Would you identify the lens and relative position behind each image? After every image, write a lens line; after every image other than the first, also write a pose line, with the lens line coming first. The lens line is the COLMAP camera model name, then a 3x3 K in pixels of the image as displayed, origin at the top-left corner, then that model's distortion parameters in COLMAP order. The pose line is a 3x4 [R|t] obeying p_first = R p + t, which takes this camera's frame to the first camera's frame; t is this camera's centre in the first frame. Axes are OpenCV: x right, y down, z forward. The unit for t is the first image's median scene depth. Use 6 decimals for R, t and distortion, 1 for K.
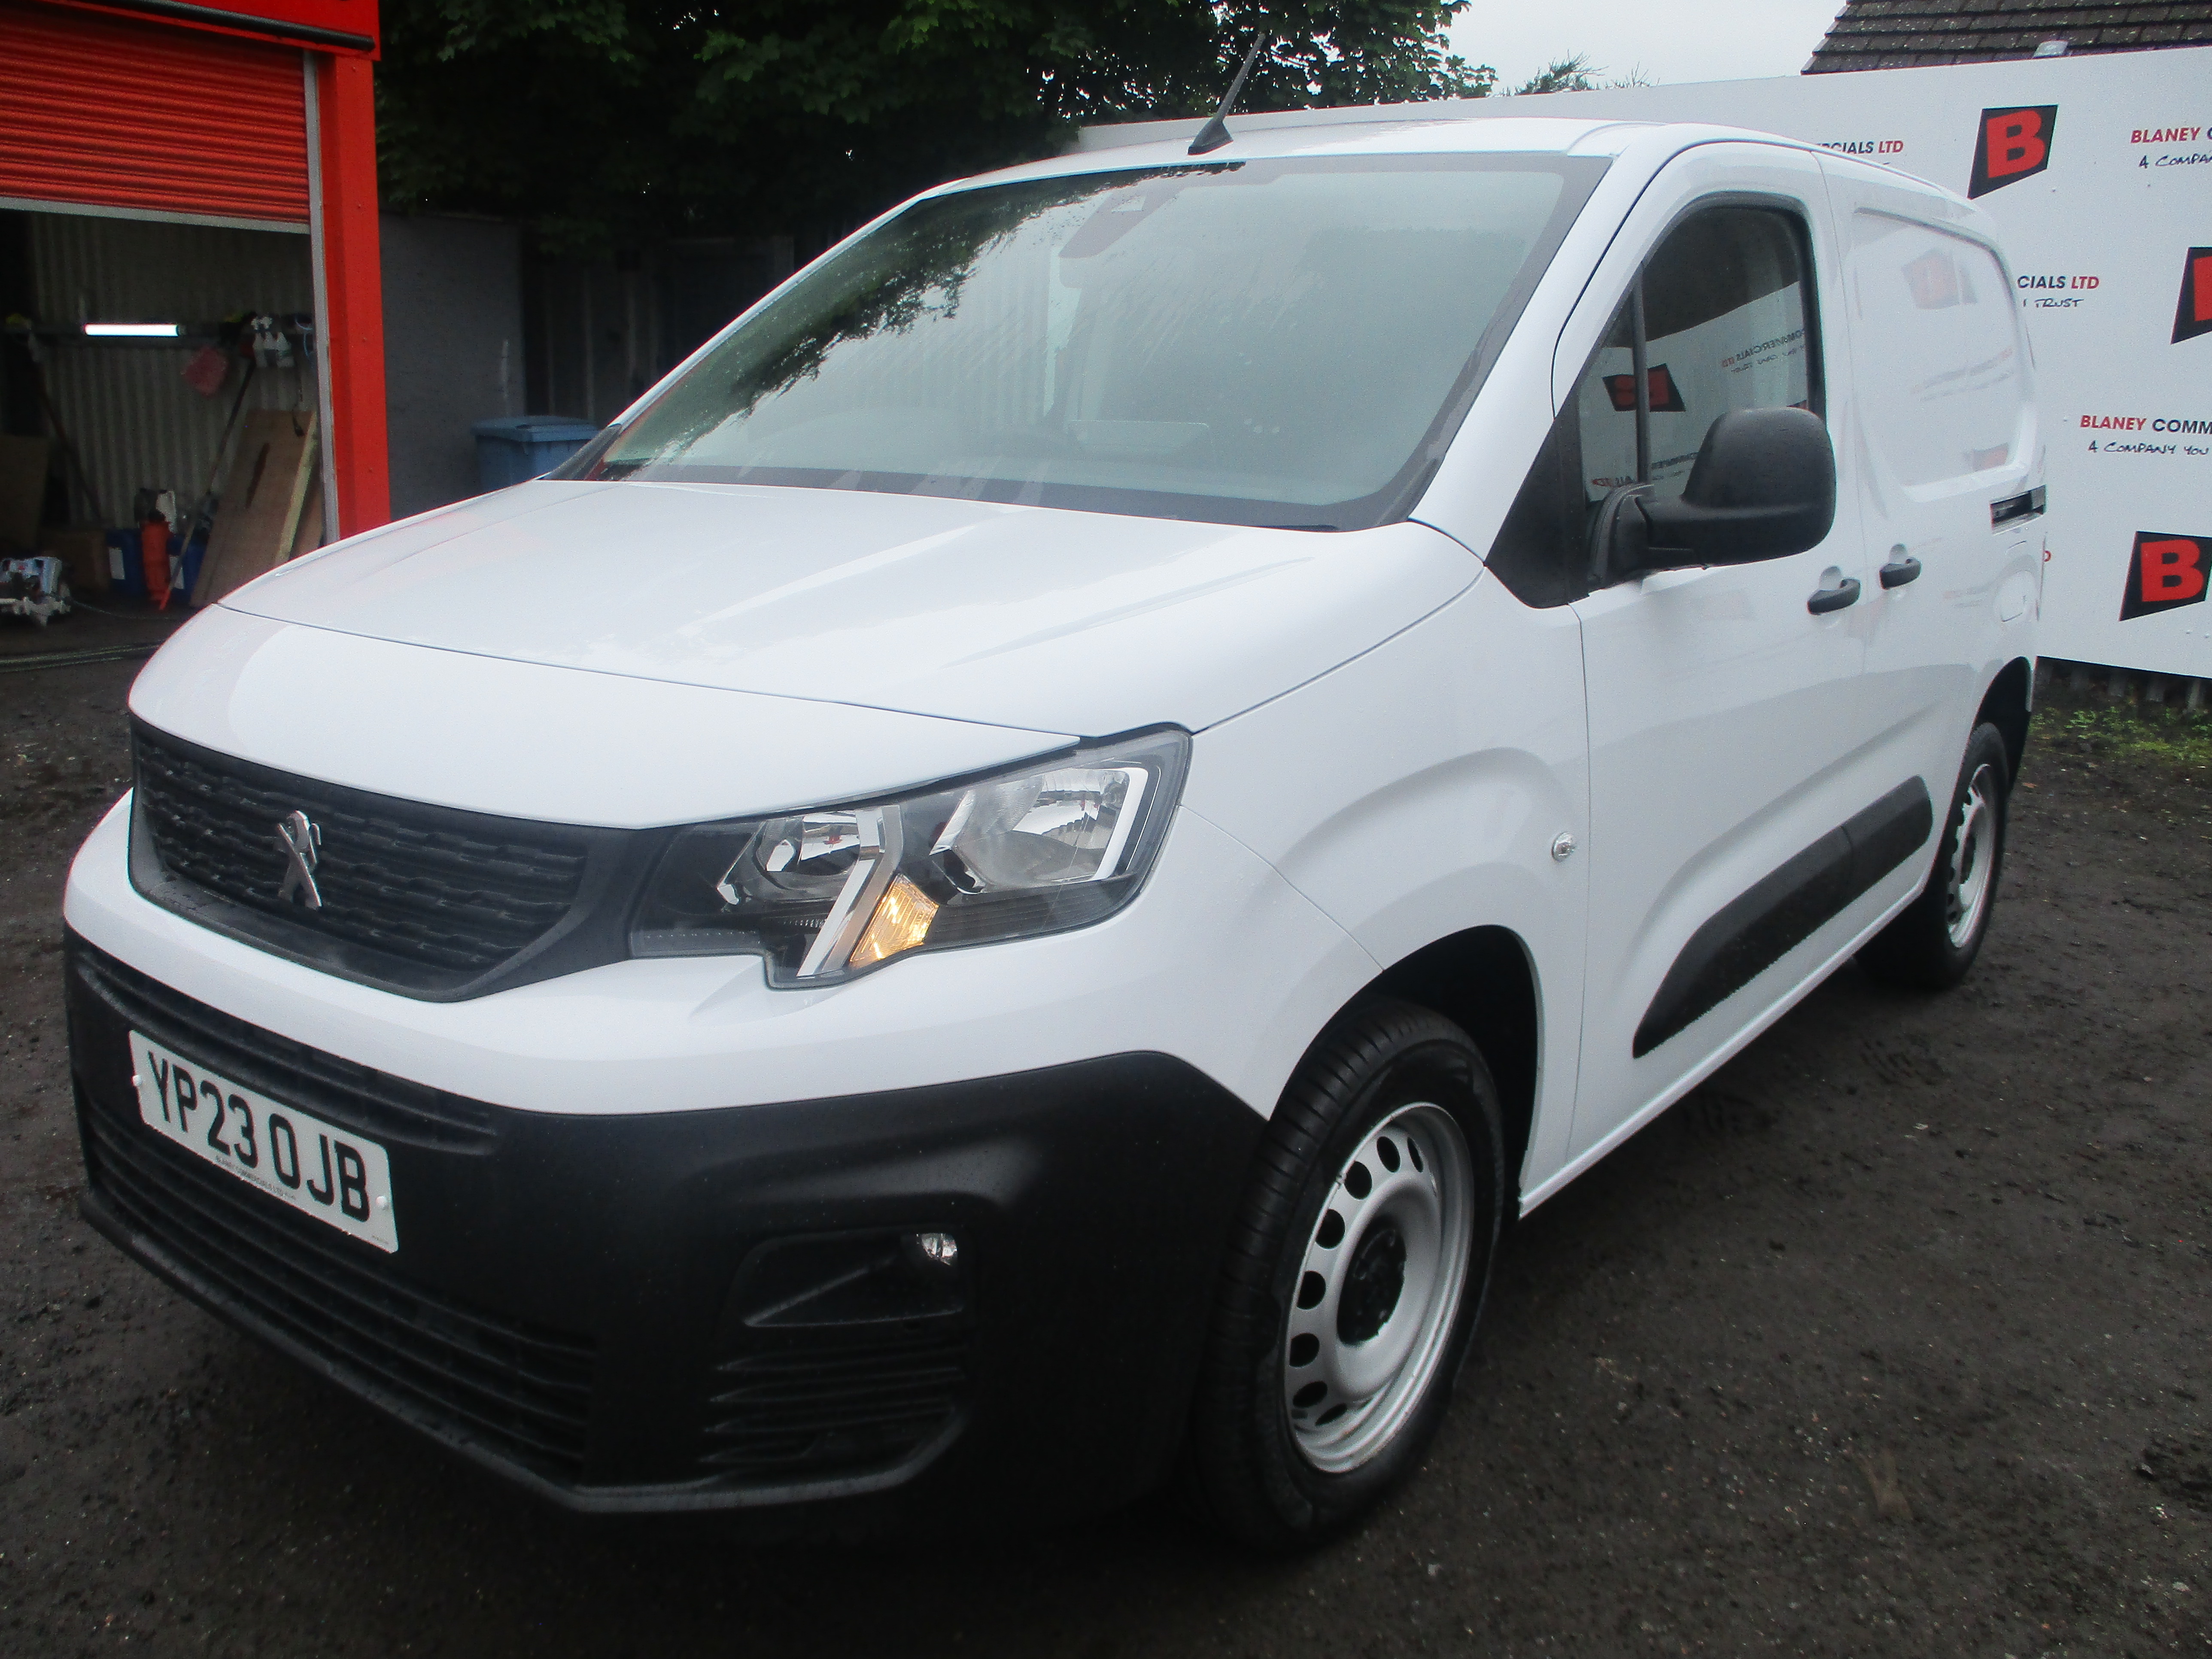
lens RADIAL K [[1832.0, 0, 1091.3], [0, 1832.0, 844.5], [0, 0, 1]] dist [-0.031152, 0.004772]
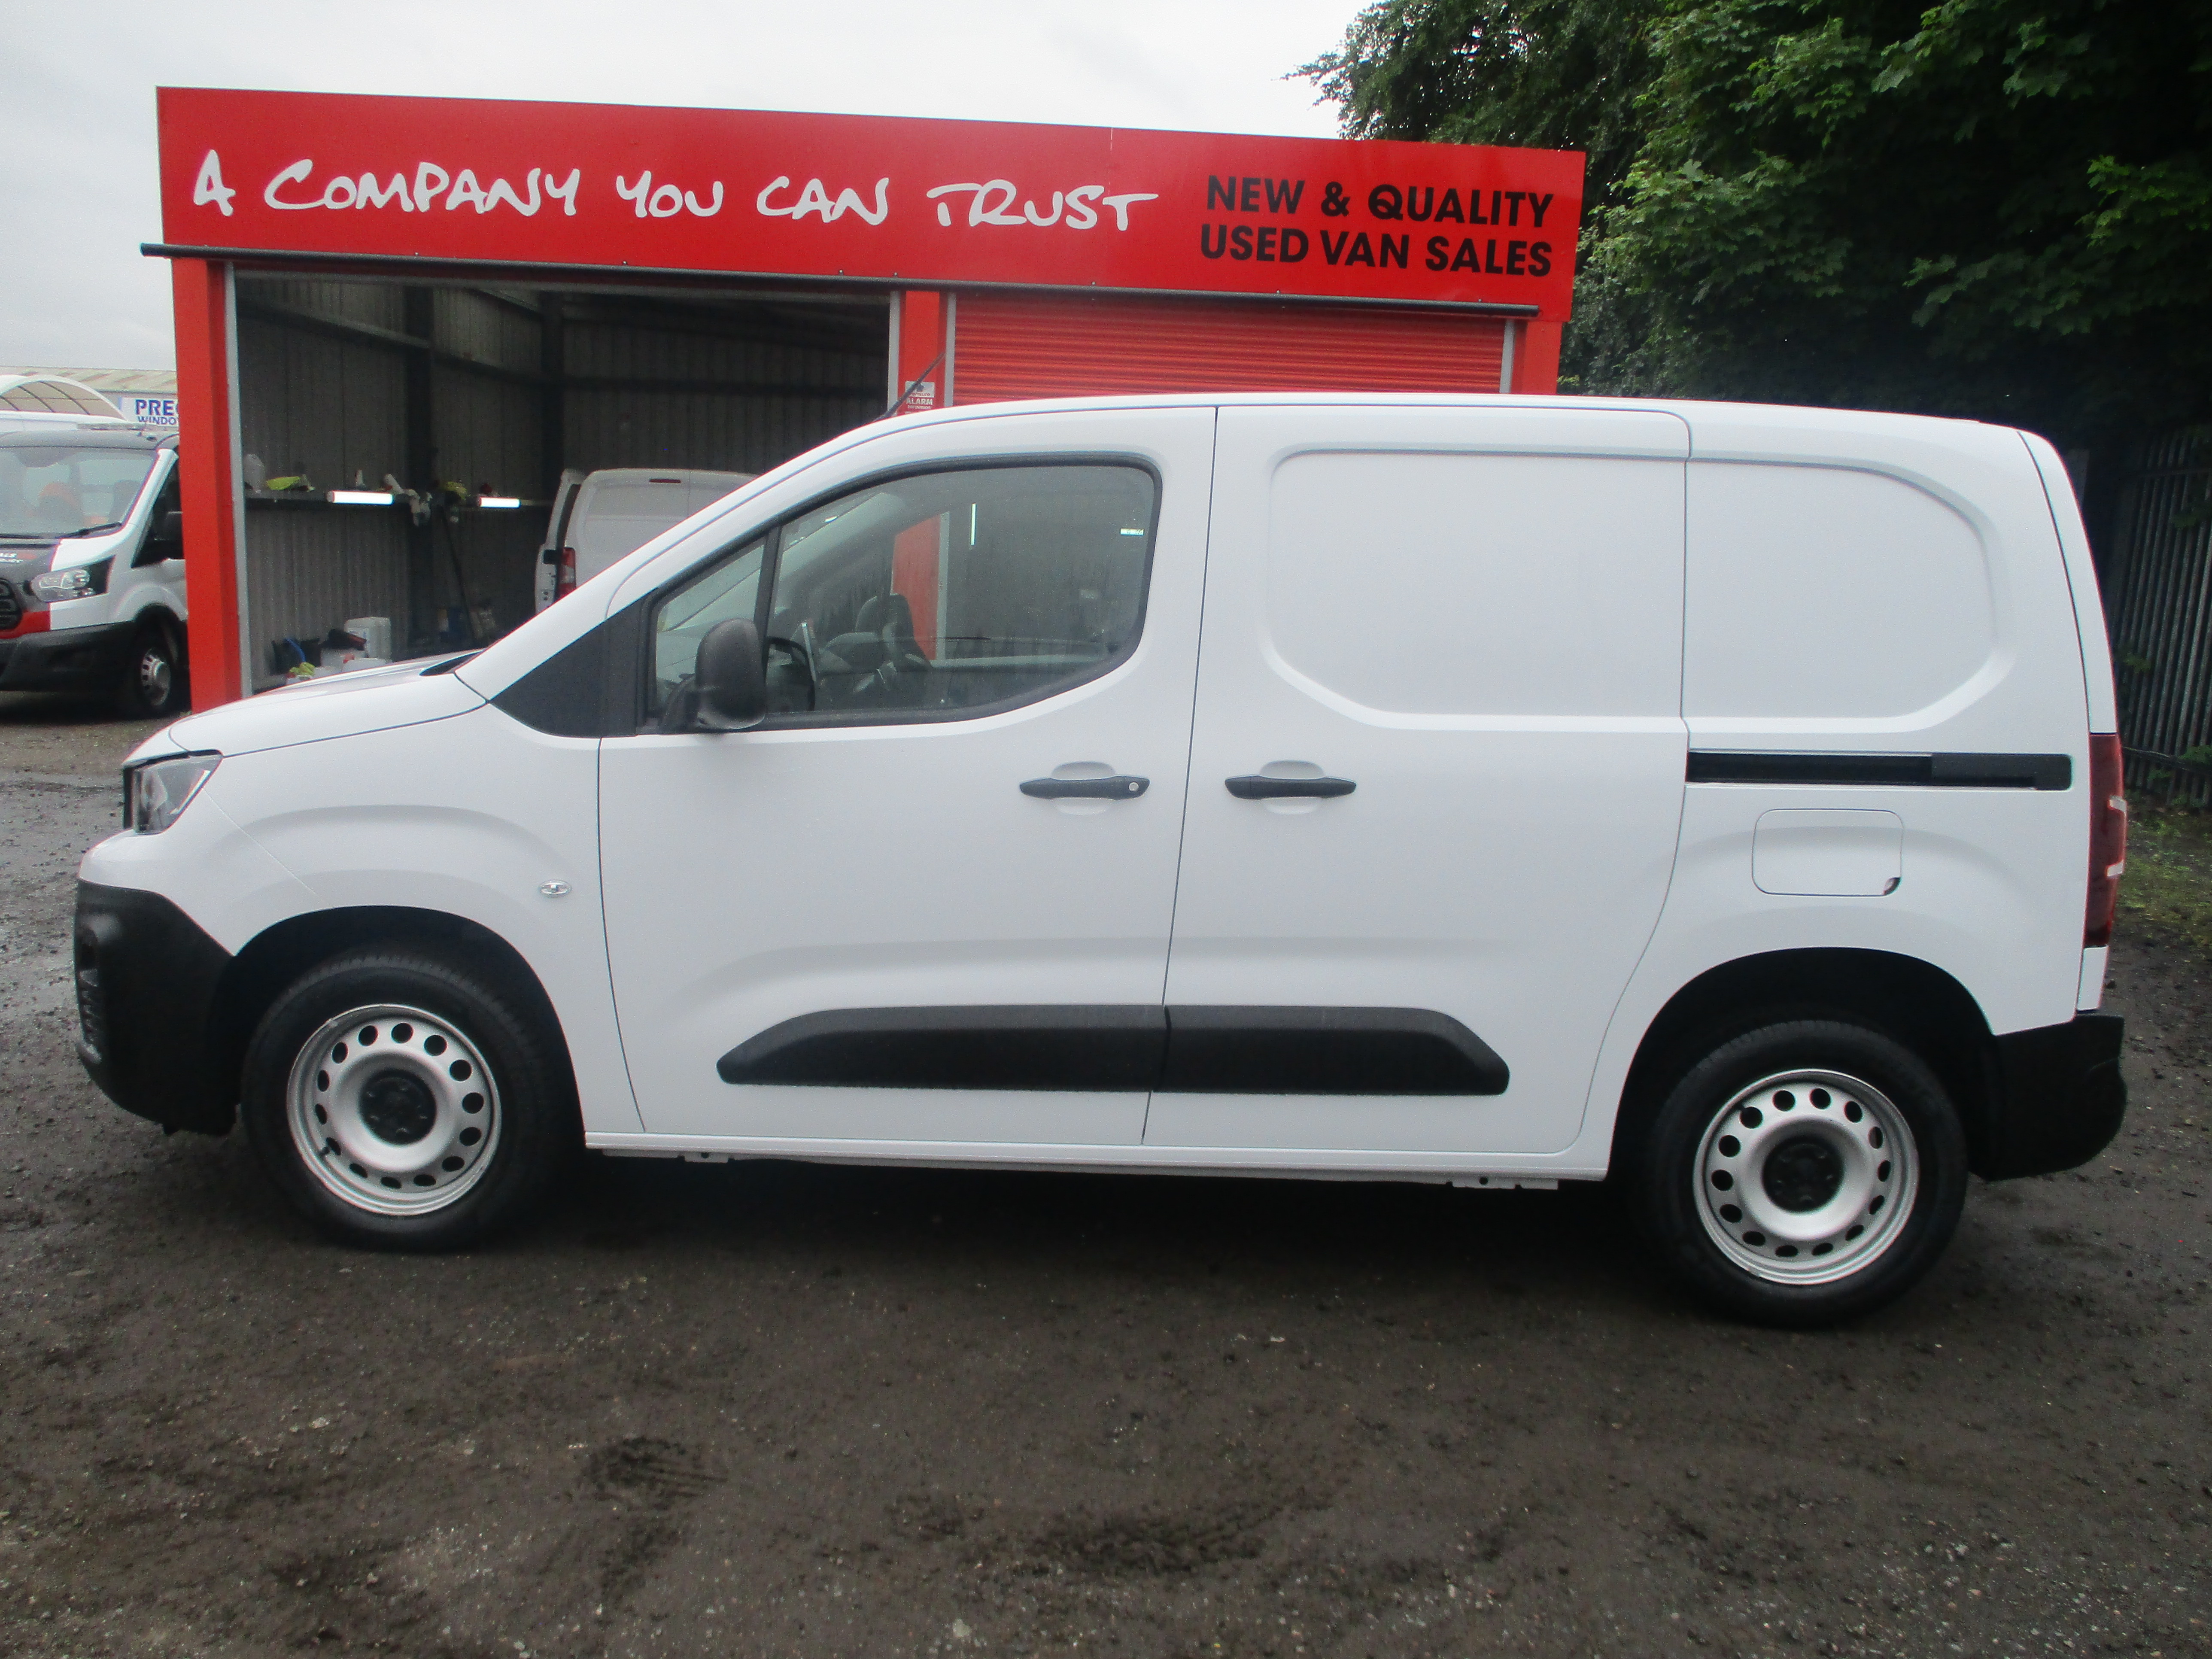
lens RADIAL K [[1832.0, 0, 1091.3], [0, 1832.0, 844.5], [0, 0, 1]] dist [-0.031152, 0.004772]
pose [[0.600348, 0.133029, -0.788598, 0.413583], [-0.217542, 0.976050, -0.000961, -0.031437], [0.769583, 0.172130, 0.614909, 0.092036]]
